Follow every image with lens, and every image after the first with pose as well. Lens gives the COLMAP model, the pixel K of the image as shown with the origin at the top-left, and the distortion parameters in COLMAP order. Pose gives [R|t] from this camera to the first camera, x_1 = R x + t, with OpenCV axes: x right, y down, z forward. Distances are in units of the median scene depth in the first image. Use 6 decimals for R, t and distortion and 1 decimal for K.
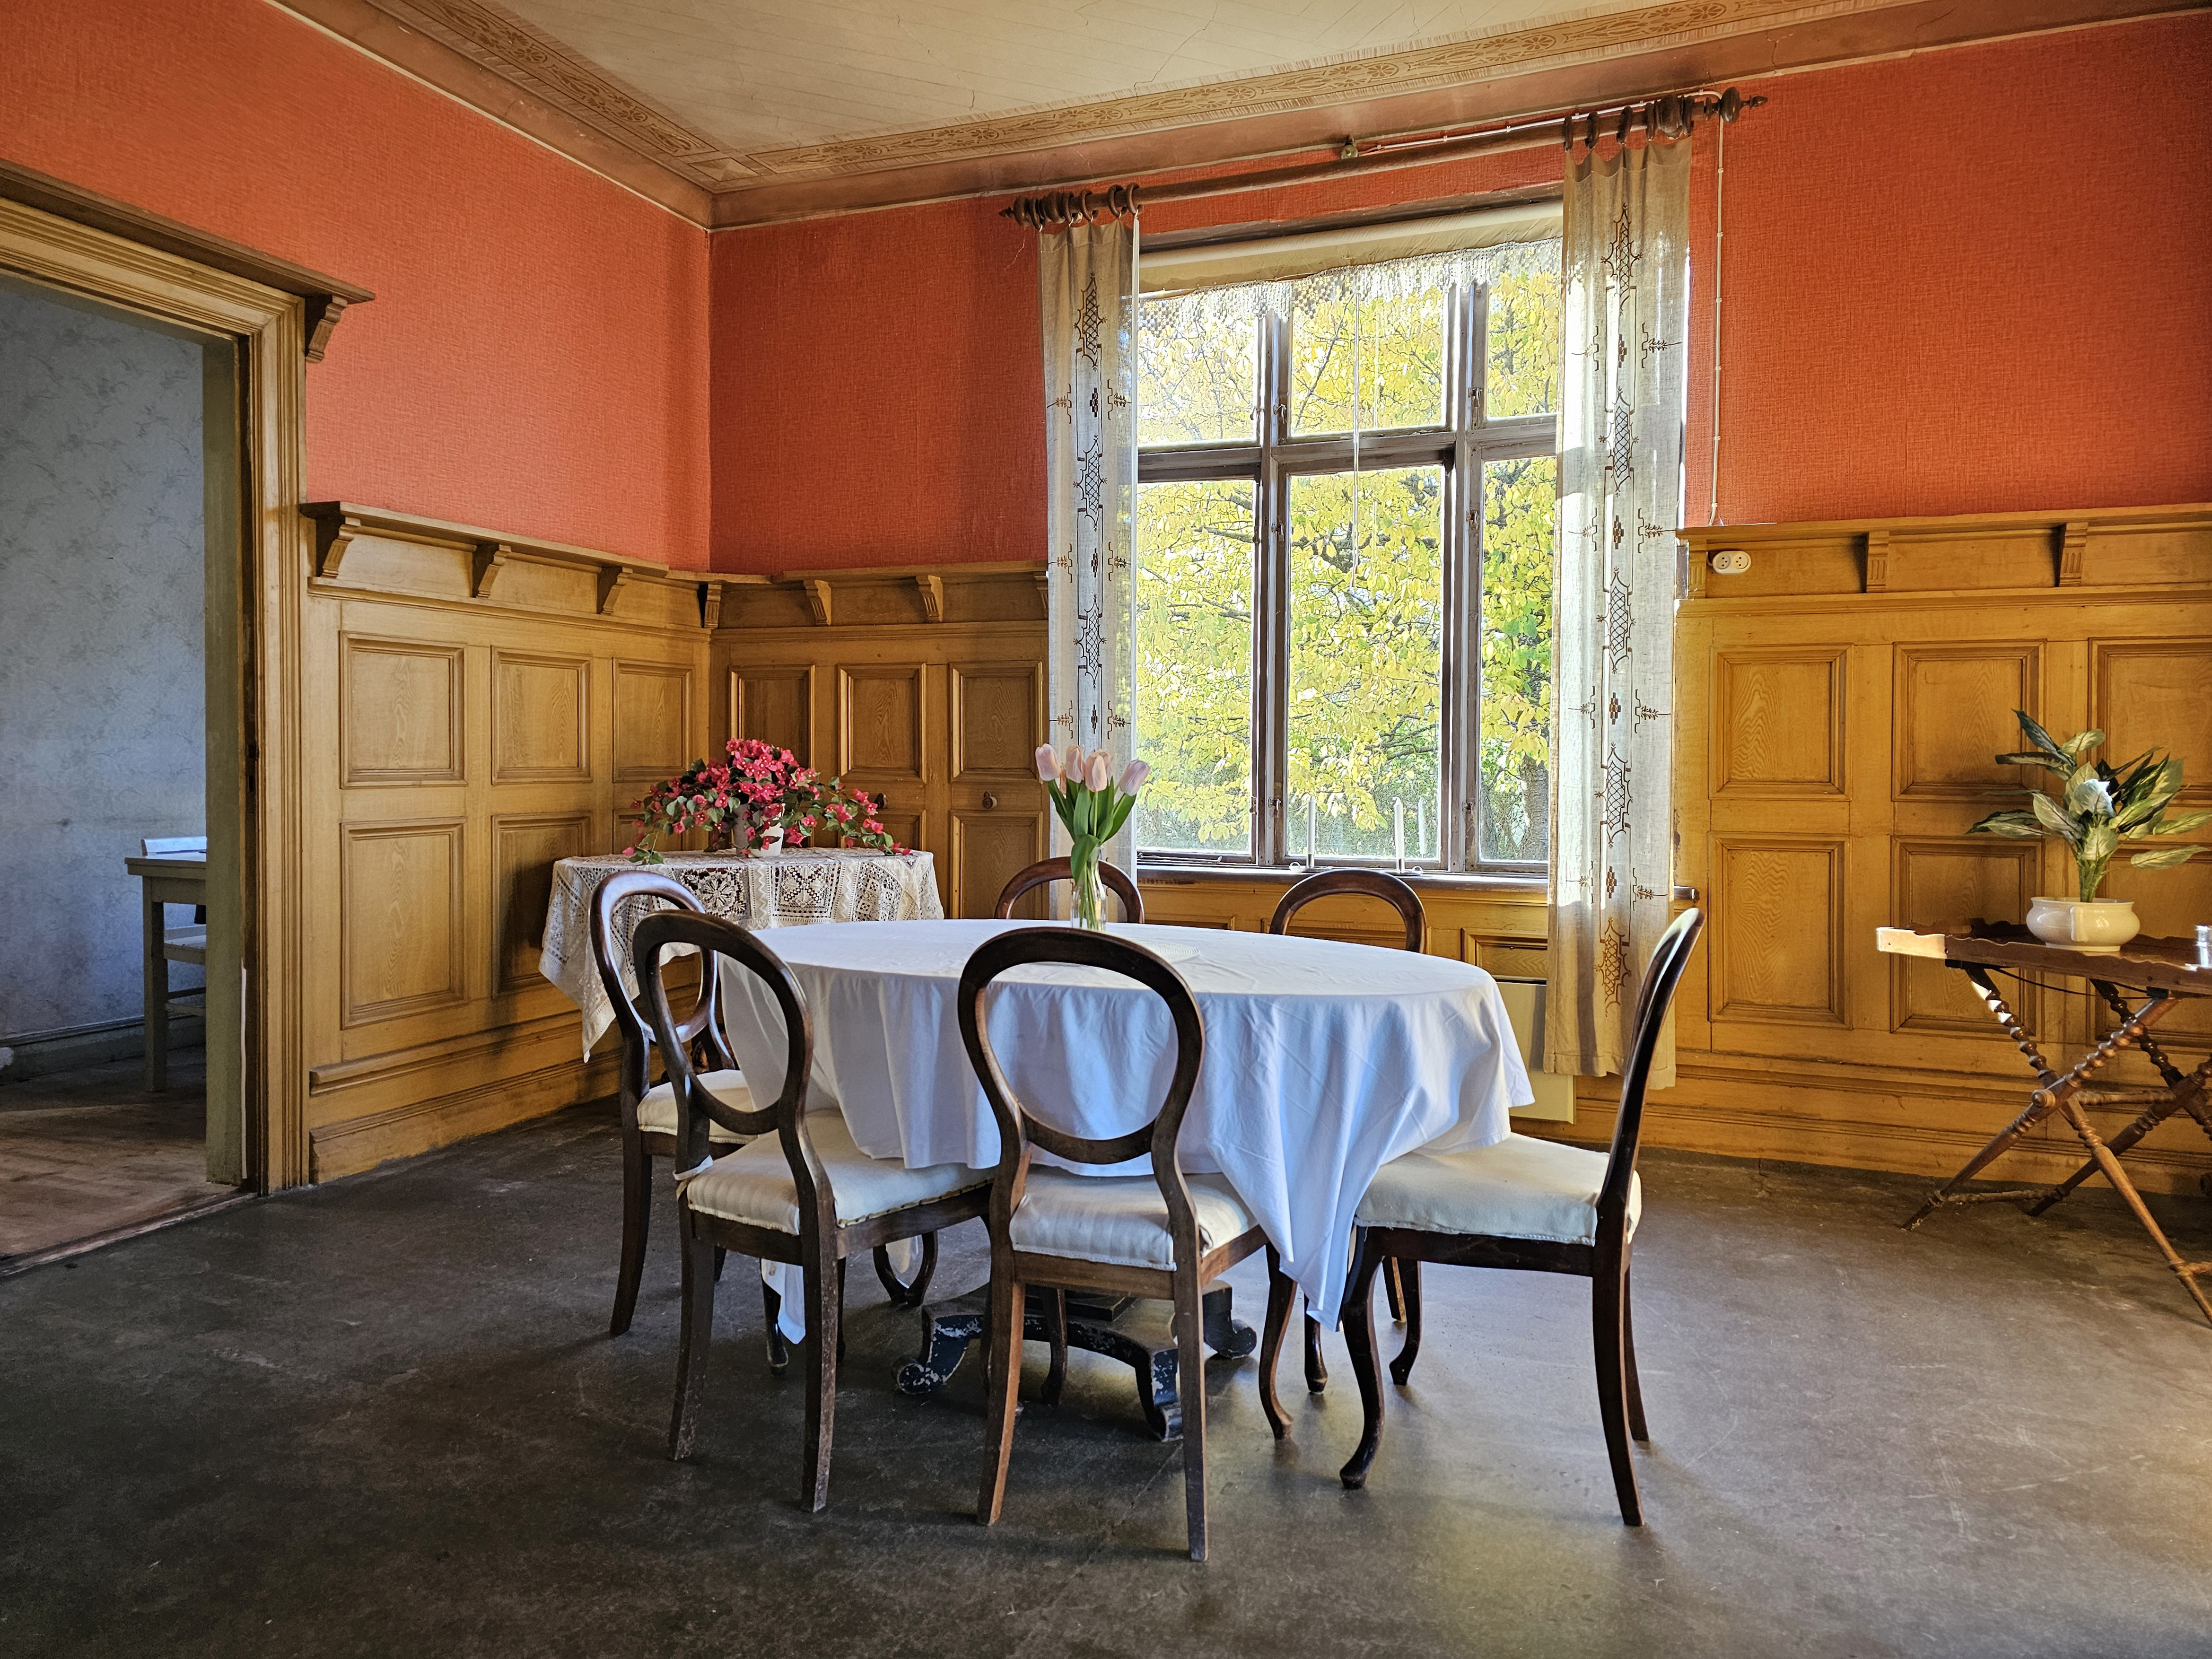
lens RADIAL K [[1529.2, 0, 1050.4], [0, 1529.2, 787.7], [0, 0, 1]] dist [0.047001, -0.028607]
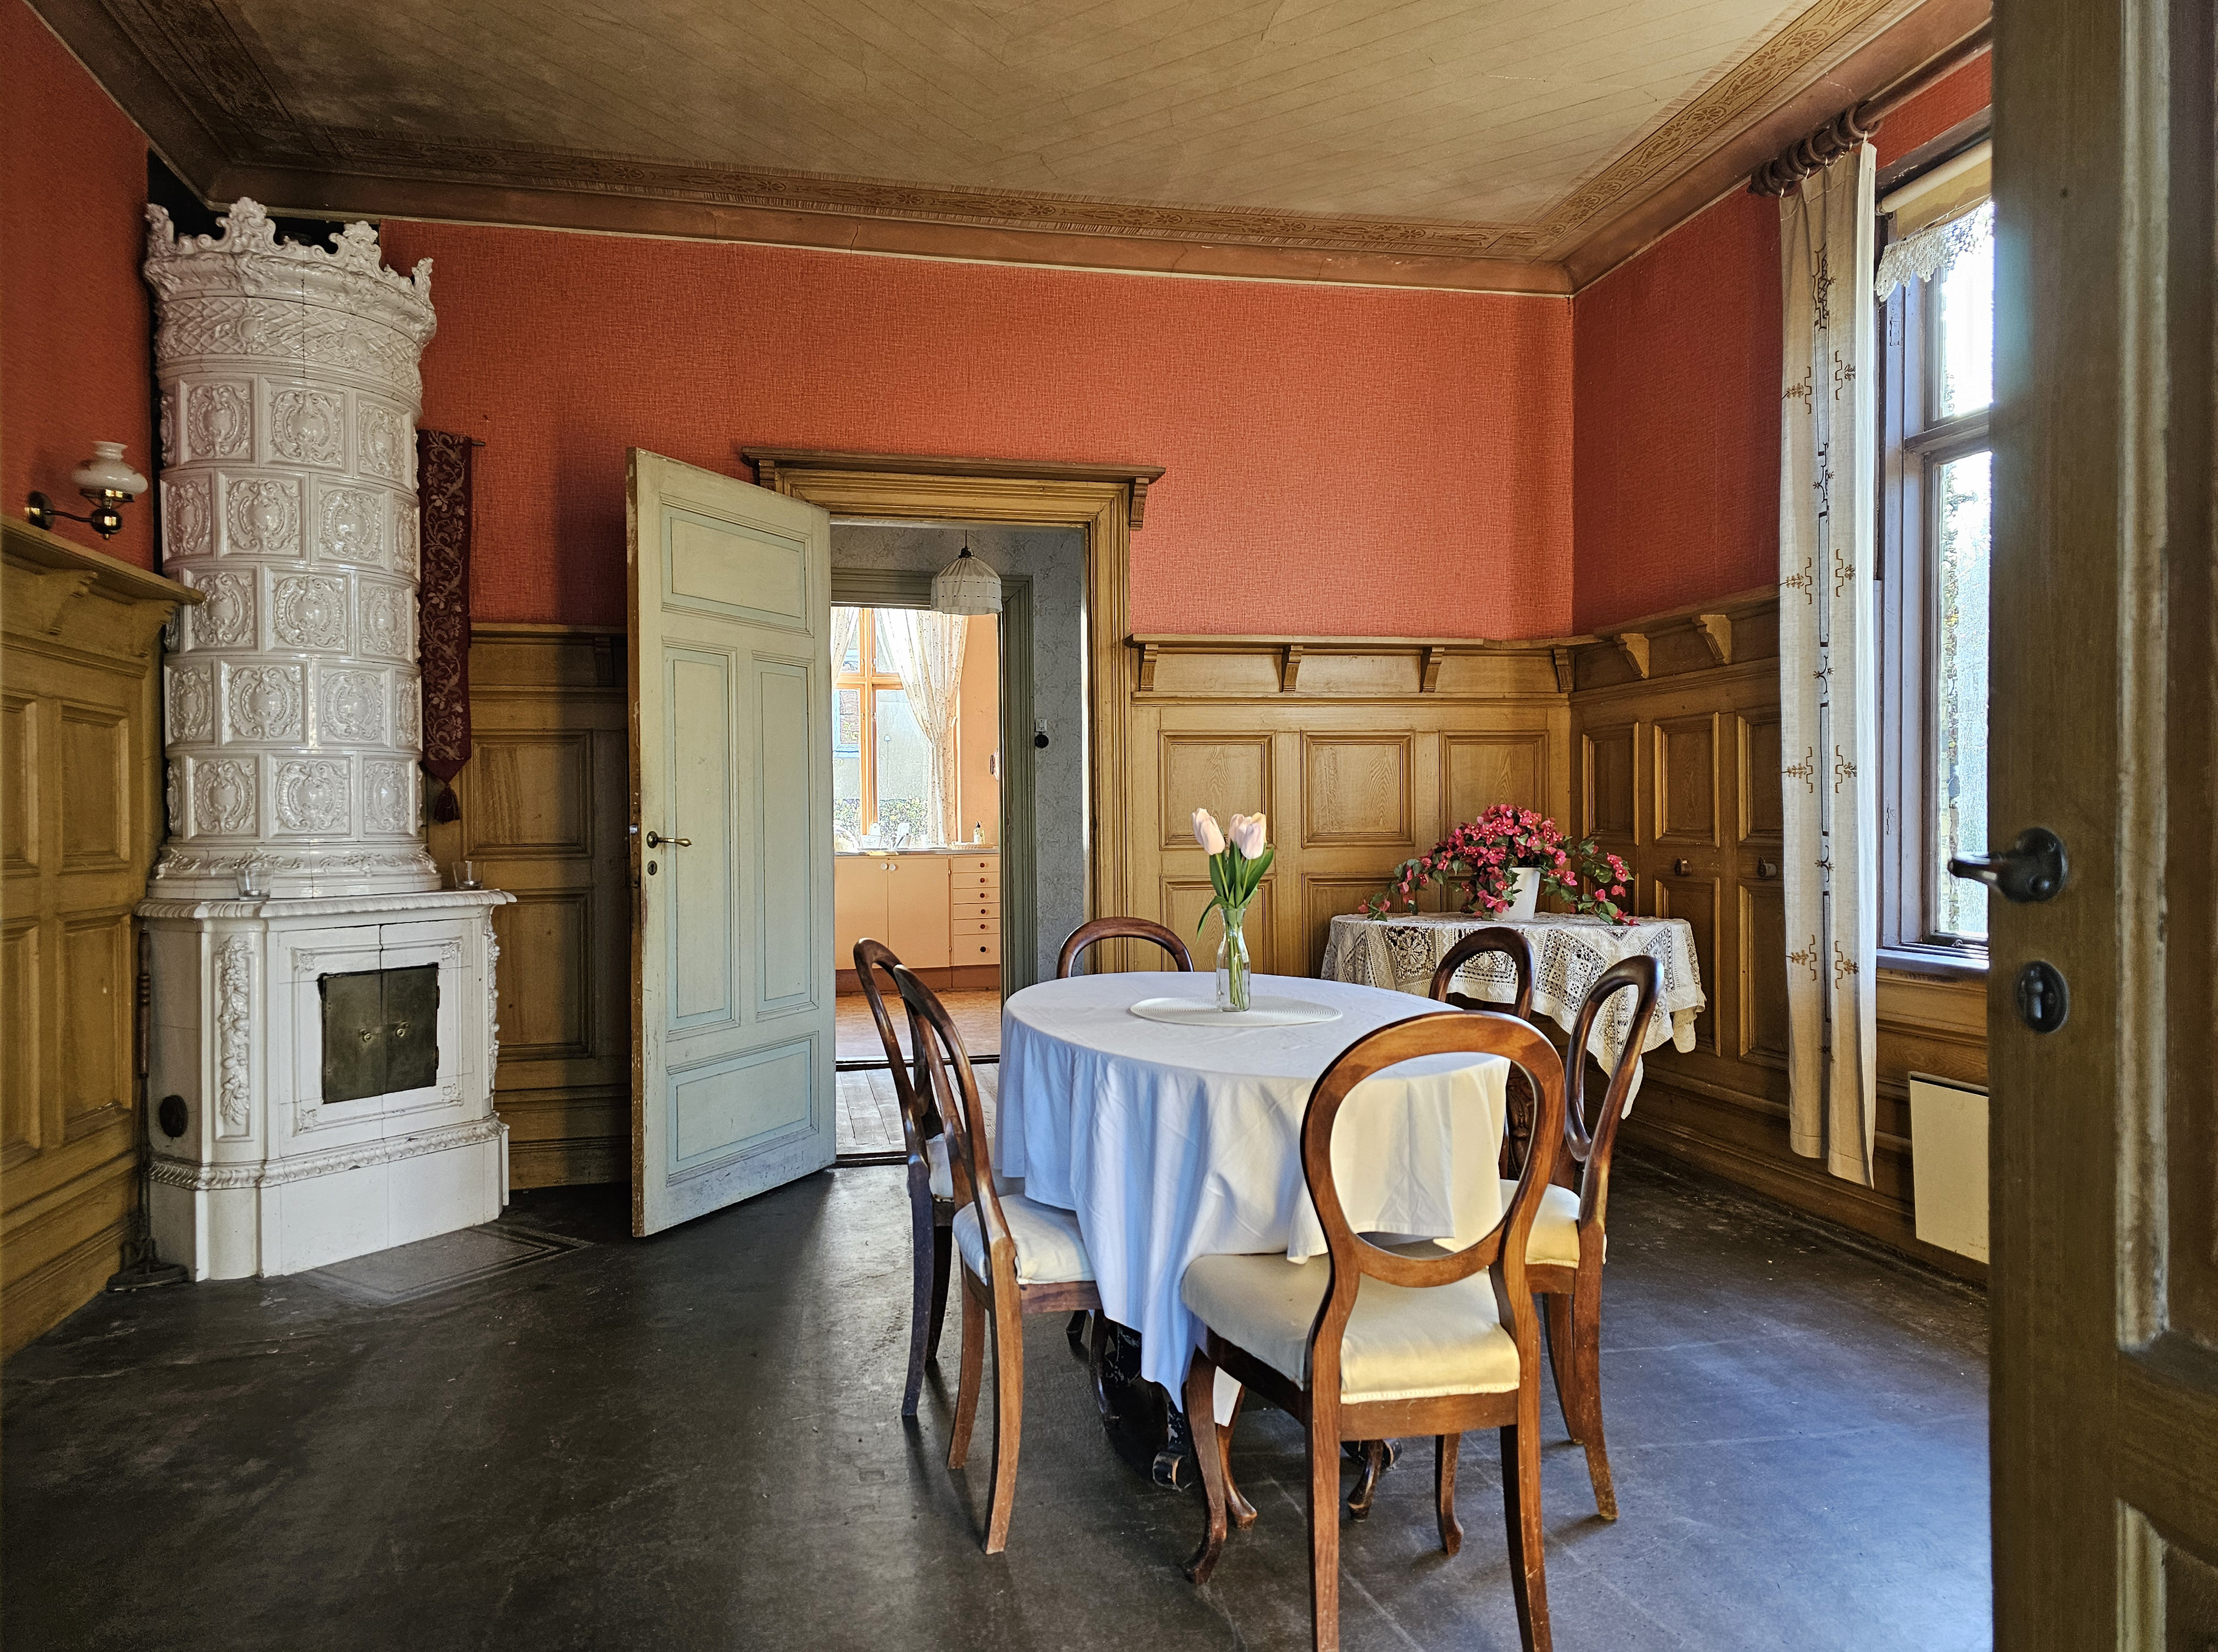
lens RADIAL K [[1533.4, 0, 1103.6], [0, 1533.4, 834.0], [0, 0, 1]] dist [0.047001, -0.028607]
pose [[0.538467, -0.008674, -0.842602, 0.510628], [-0.001165, 0.999938, -0.011038, 0.000003], [0.842646, 0.006926, 0.538423, 0.225606]]
